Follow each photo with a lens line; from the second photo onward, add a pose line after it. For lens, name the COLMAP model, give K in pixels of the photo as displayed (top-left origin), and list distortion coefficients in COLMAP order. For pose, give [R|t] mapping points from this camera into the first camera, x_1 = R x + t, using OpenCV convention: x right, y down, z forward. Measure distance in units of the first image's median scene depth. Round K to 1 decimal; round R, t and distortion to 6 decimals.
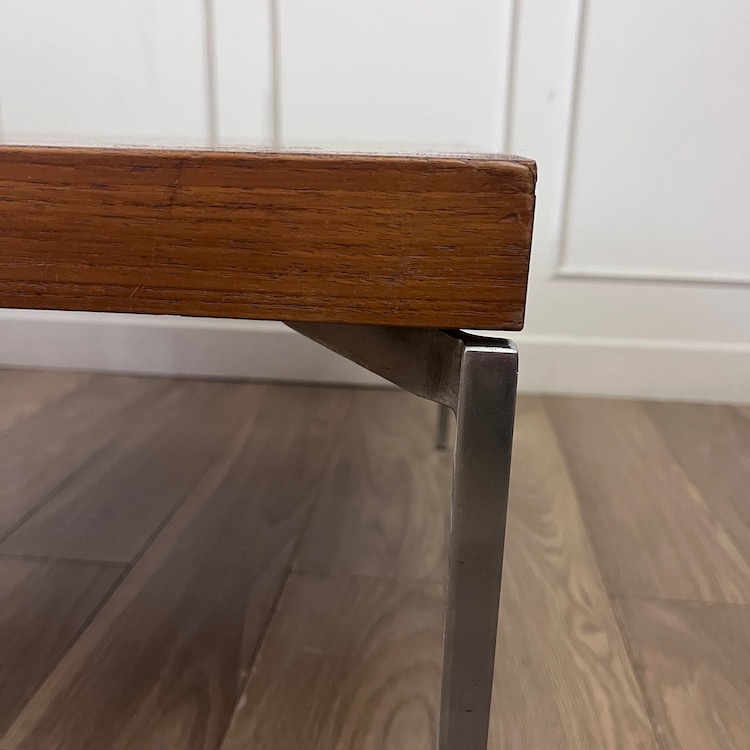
lens RADIAL K [[767.7, 0, 378.2], [0, 767.7, 378.4], [0, 0, 1]] dist [0.063038, -0.112663]
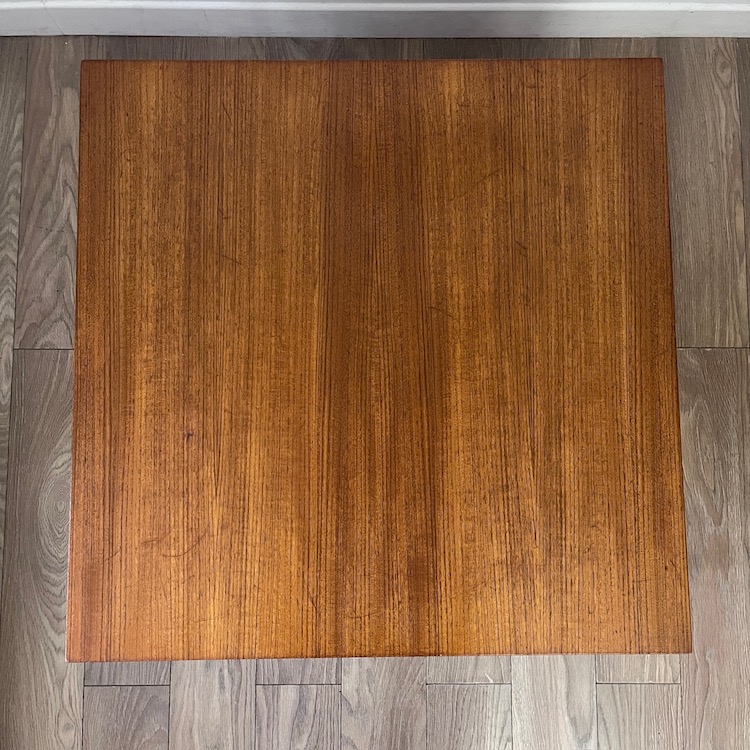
lens RADIAL K [[767.7, 0, 378.2], [0, 767.7, 378.4], [0, 0, 1]] dist [0.063038, -0.112663]
pose [[0.995145, -0.098221, -0.006265, -0.438261], [0.042619, 0.372671, 0.926984, -1.556221], [-0.088714, -0.922751, 0.375048, 0.233437]]
